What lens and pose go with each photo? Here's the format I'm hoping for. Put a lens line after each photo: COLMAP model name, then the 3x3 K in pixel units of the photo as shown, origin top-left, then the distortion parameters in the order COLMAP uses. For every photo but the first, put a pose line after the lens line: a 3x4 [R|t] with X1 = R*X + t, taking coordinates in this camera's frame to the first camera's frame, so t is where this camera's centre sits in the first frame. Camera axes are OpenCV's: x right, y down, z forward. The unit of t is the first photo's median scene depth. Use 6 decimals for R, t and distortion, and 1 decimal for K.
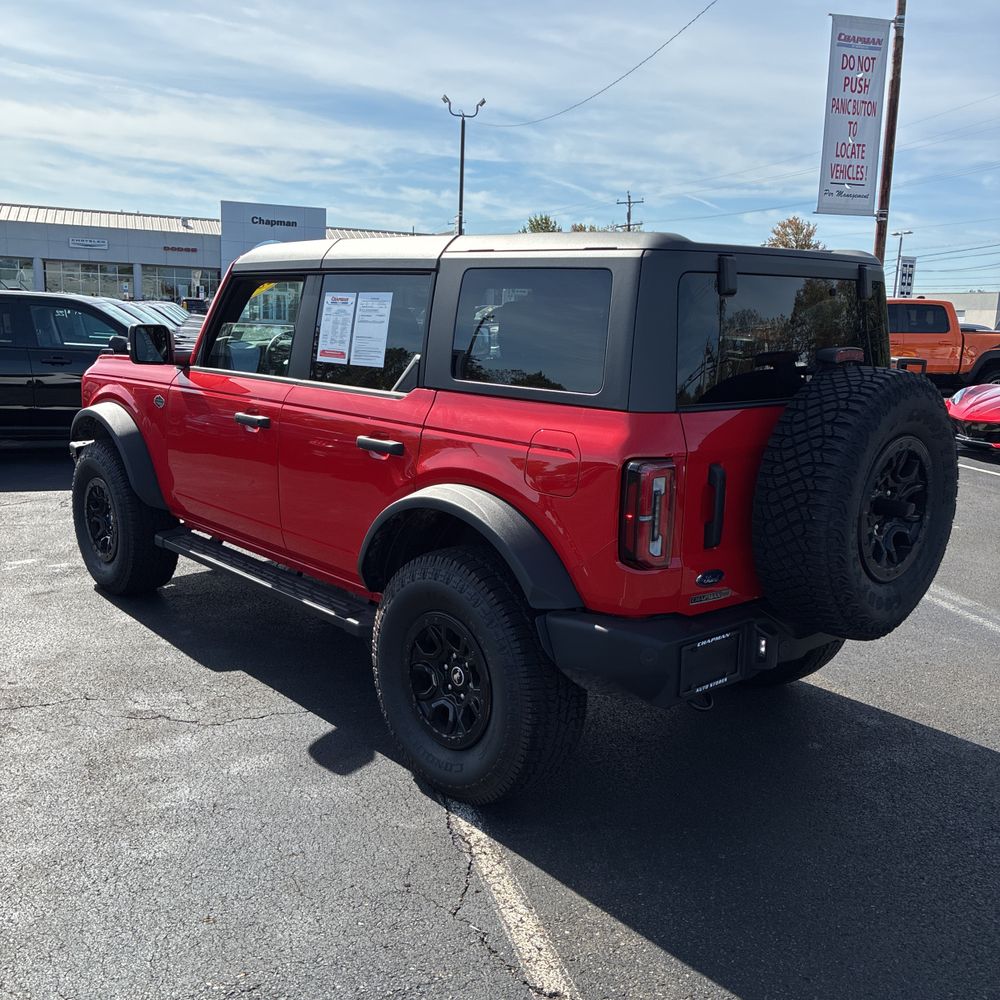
lens RADIAL K [[997.0, 0, 500.7], [0, 997.0, 508.8], [0, 0, 1]] dist [0.068446, -0.077933]
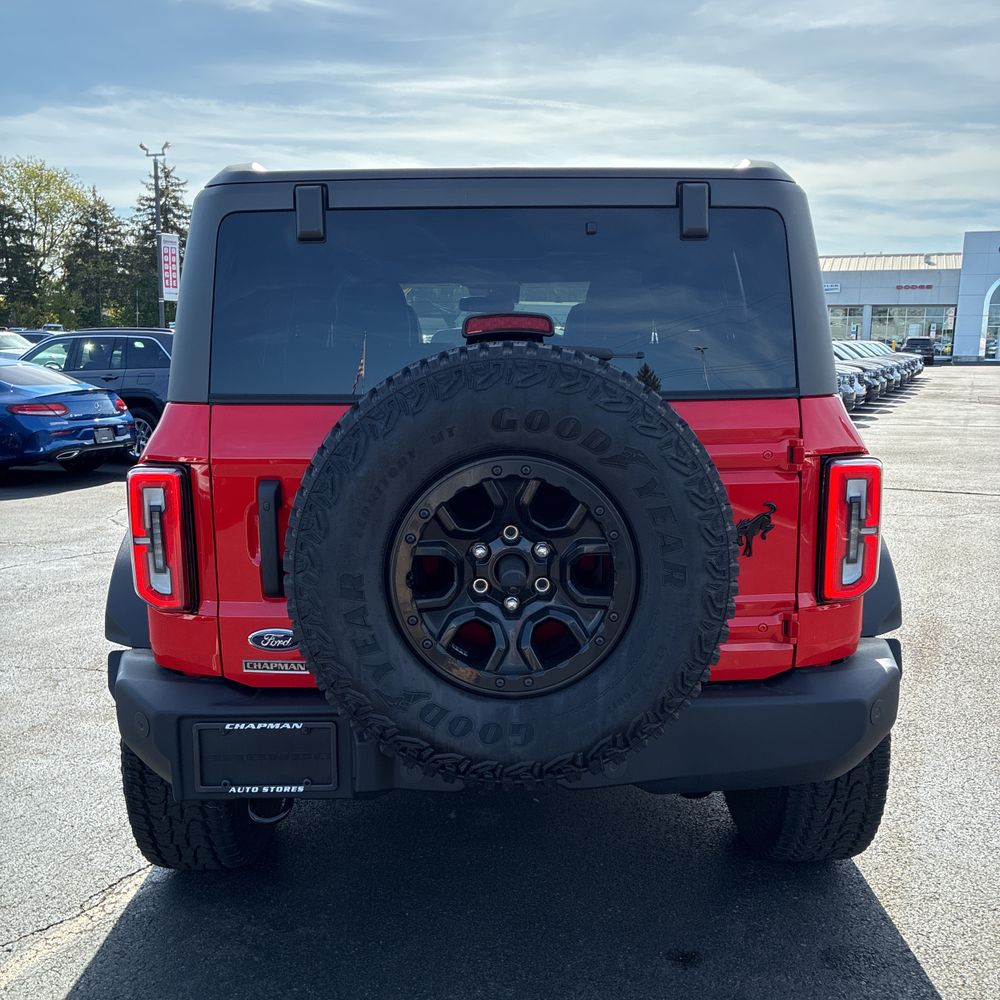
lens RADIAL K [[1009.7, 0, 499.3], [0, 1009.7, 510.0], [0, 0, 1]] dist [0.023717, 0.006128]
pose [[0.757762, 0.079728, -0.647642, 0.179343], [-0.106356, 0.994326, -0.002034, -0.008833], [0.643805, 0.070422, 0.761942, 0.122646]]
